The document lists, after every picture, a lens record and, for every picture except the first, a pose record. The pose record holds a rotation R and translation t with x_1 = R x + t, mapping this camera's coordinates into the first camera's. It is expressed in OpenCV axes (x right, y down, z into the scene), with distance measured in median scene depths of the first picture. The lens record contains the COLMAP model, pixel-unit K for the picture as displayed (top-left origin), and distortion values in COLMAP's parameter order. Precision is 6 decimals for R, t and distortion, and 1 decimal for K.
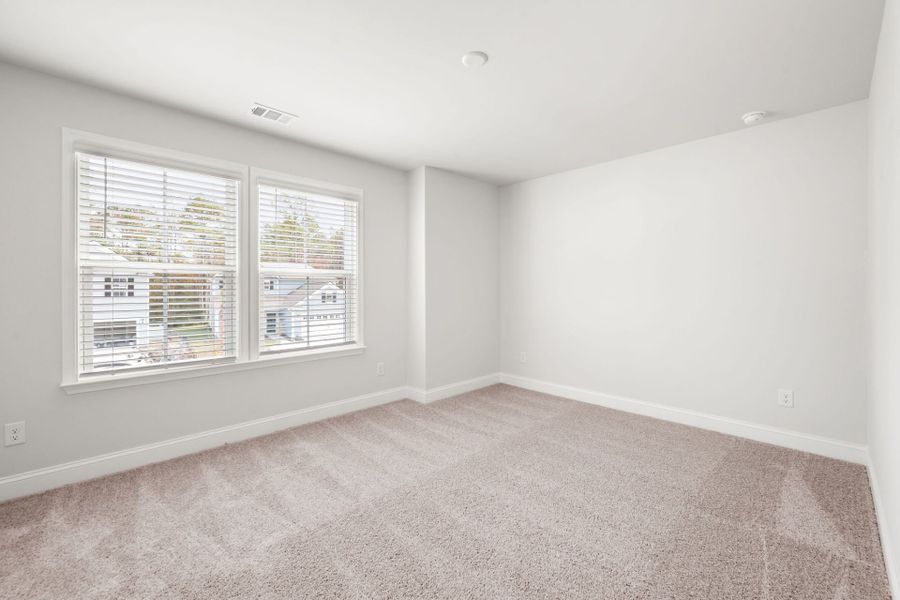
lens RADIAL K [[525.1, 0, 454.4], [0, 525.1, 286.6], [0, 0, 1]] dist [0.000063, -0.001877]
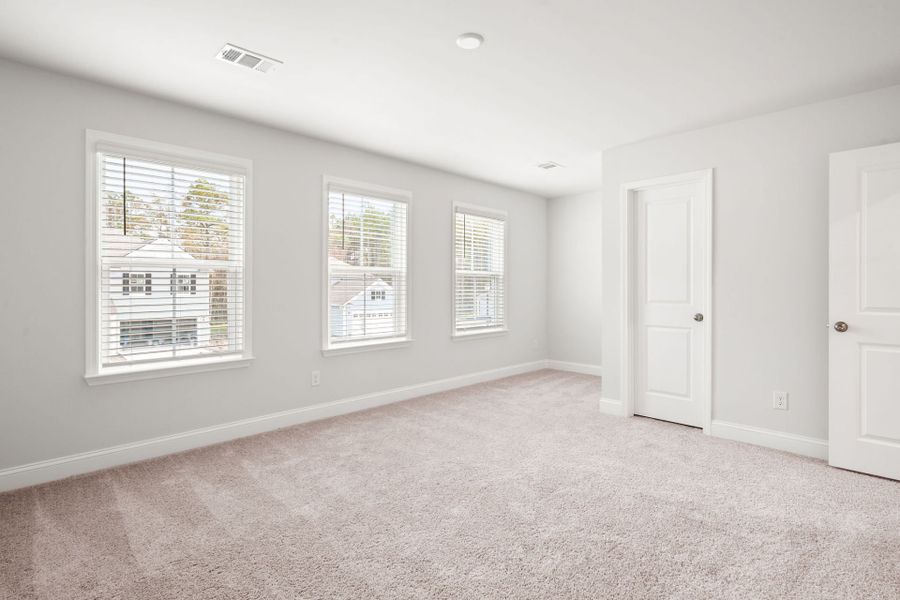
lens RADIAL K [[475.6, 0, 469.1], [0, 475.6, 280.6], [0, 0, 1]] dist [-0.000342, -0.000377]
pose [[0.994976, 0.003571, -0.100049, 0.071430], [-0.004199, 0.999973, -0.006060, 0.000413], [0.100024, 0.006449, 0.994964, 0.097461]]
